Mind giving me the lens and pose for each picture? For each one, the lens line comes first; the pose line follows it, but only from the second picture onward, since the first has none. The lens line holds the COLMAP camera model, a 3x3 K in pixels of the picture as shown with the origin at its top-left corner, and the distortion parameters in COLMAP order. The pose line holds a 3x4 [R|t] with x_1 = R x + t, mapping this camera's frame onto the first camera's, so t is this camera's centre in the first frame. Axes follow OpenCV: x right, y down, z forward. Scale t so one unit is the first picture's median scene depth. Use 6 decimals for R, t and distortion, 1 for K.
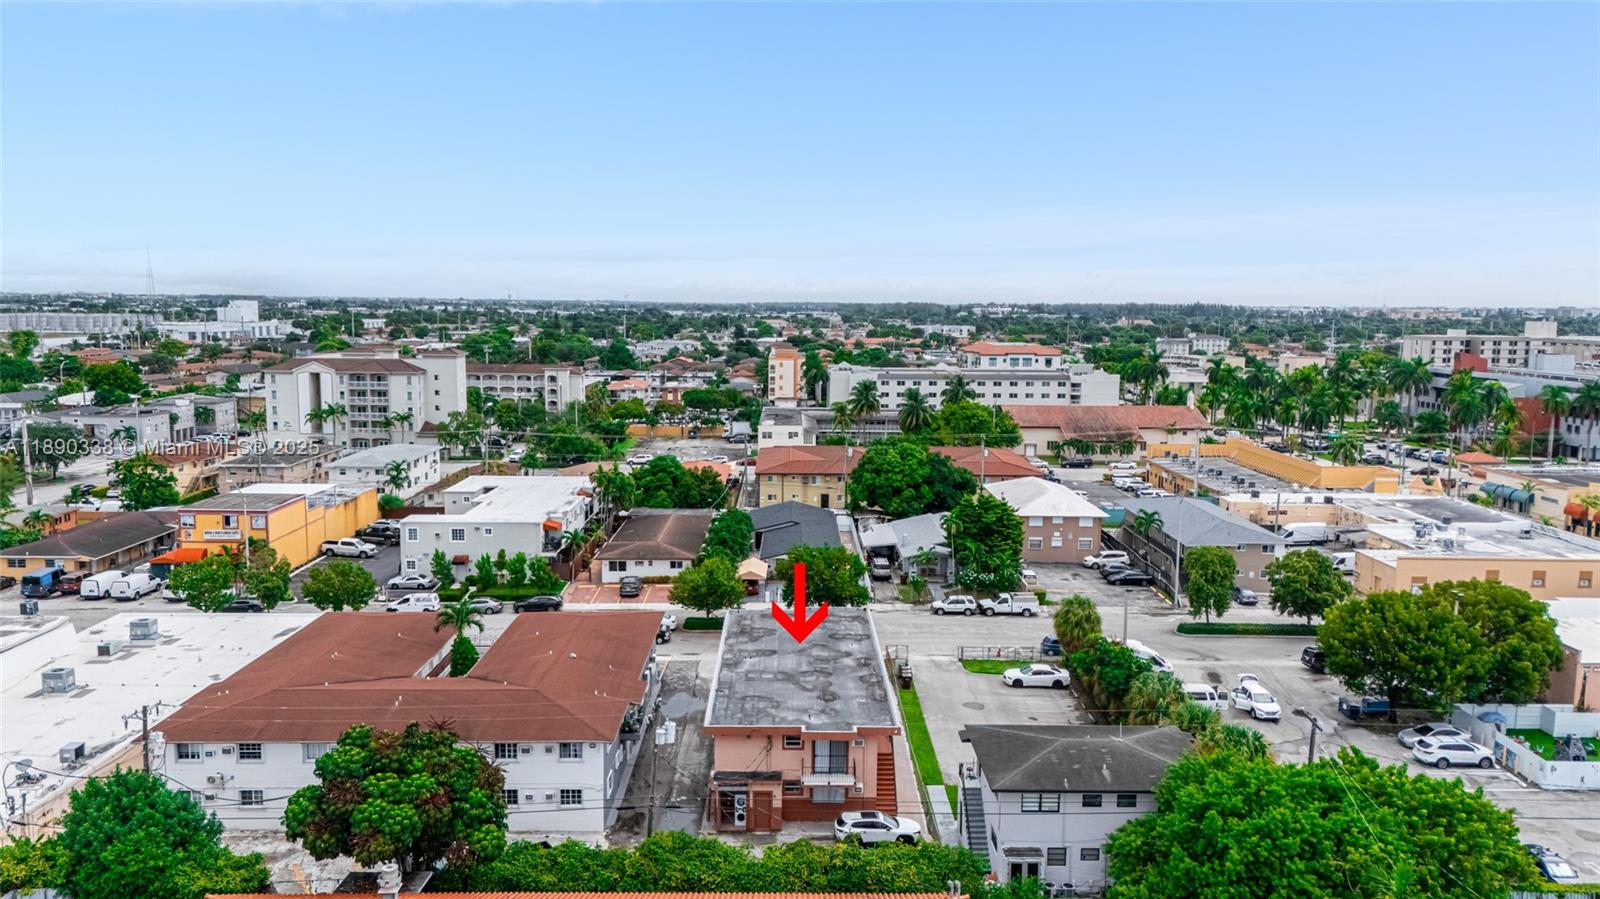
lens RADIAL K [[1186.1, 0, 800.0], [0, 1186.1, 449.5], [0, 0, 1]] dist [0.079862, -0.081255]
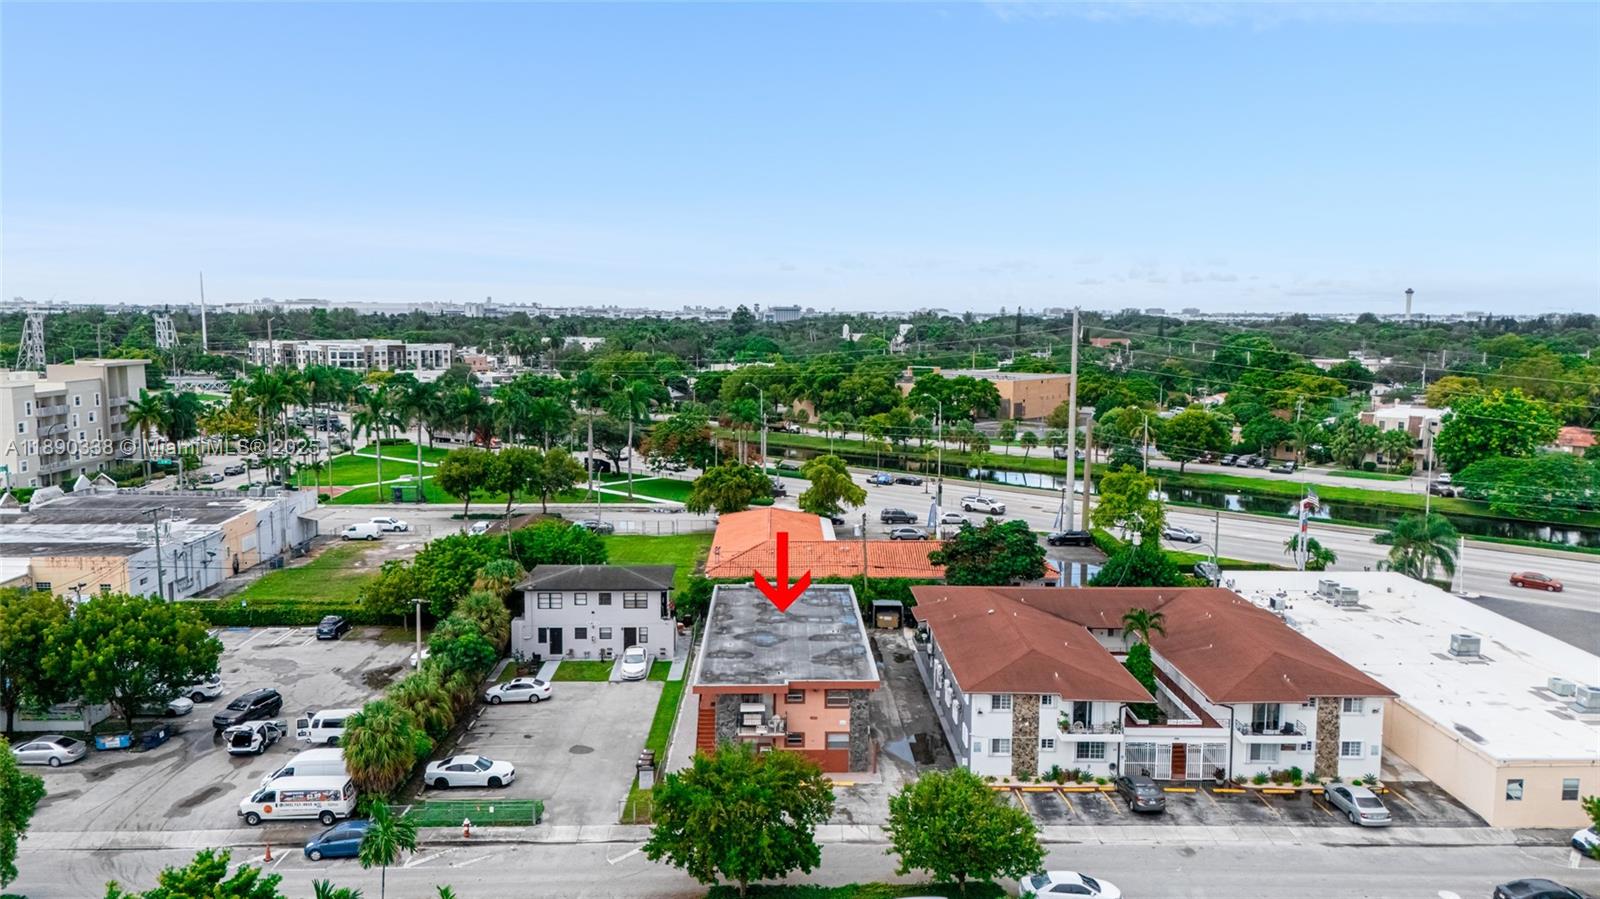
lens RADIAL K [[1180.4, 0, 799.1], [0, 1180.4, 443.4], [0, 0, 1]] dist [0.122270, -0.244687]
pose [[-0.999831, -0.014777, -0.010969, 0.001320], [-0.016945, 0.971749, 0.235409, -0.186623], [0.007180, 0.235555, -0.971834, 1.618212]]
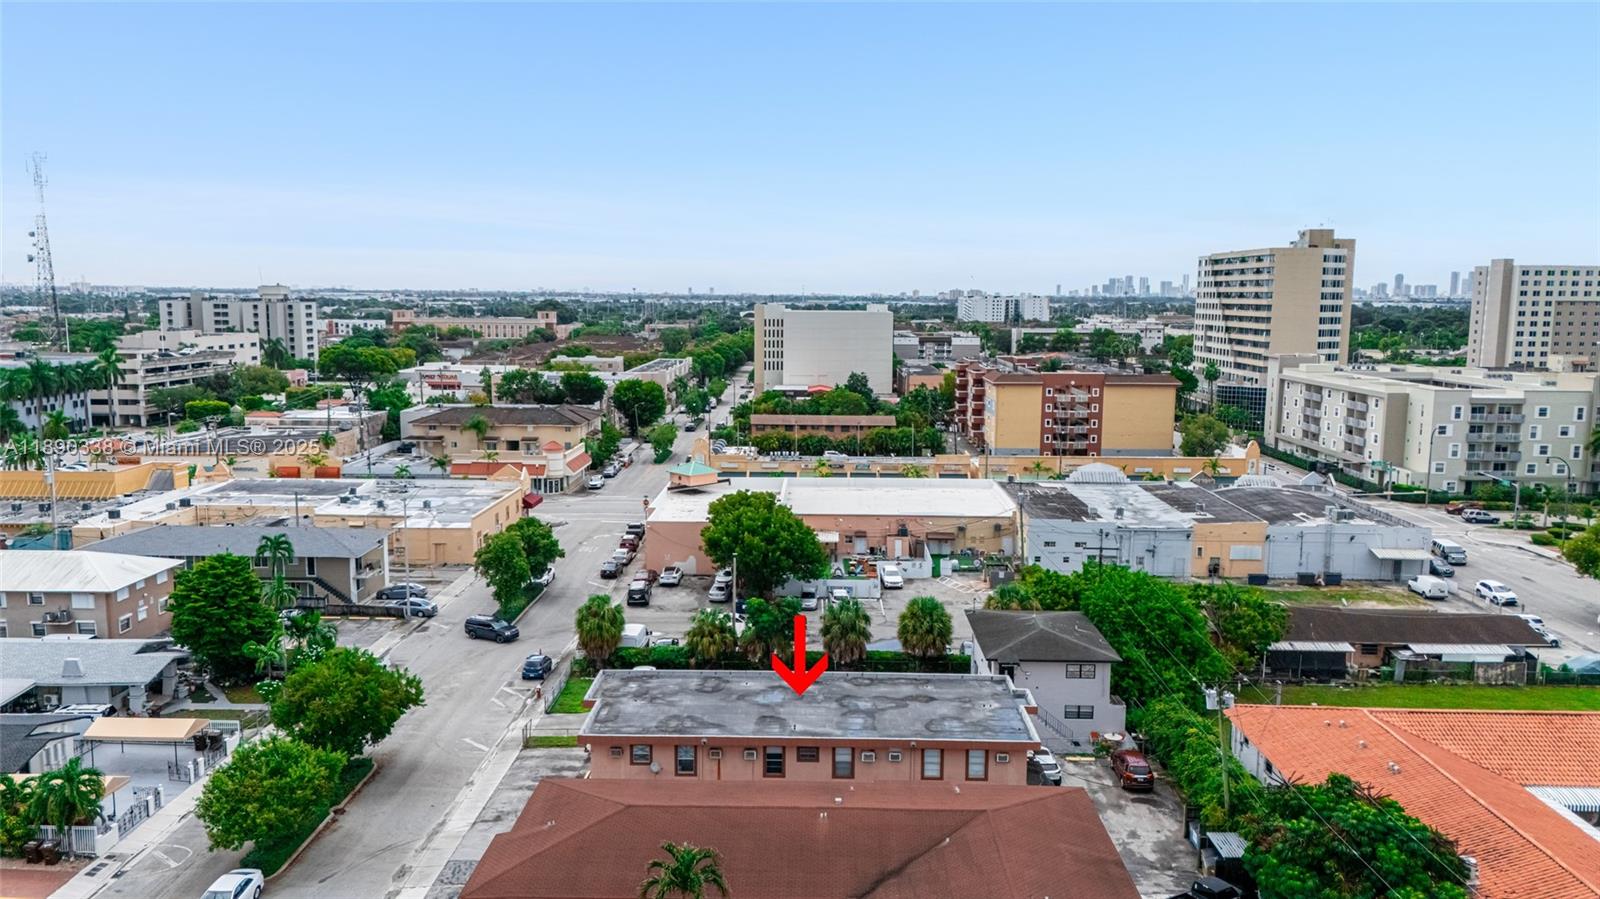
lens RADIAL K [[1186.1, 0, 800.0], [0, 1186.1, 449.5], [0, 0, 1]] dist [0.079862, -0.081255]
pose [[0.032751, -0.144084, 0.989023, -0.689636], [0.120582, 0.982896, 0.139198, -0.107134], [-0.992163, 0.114700, 0.049565, 0.768152]]
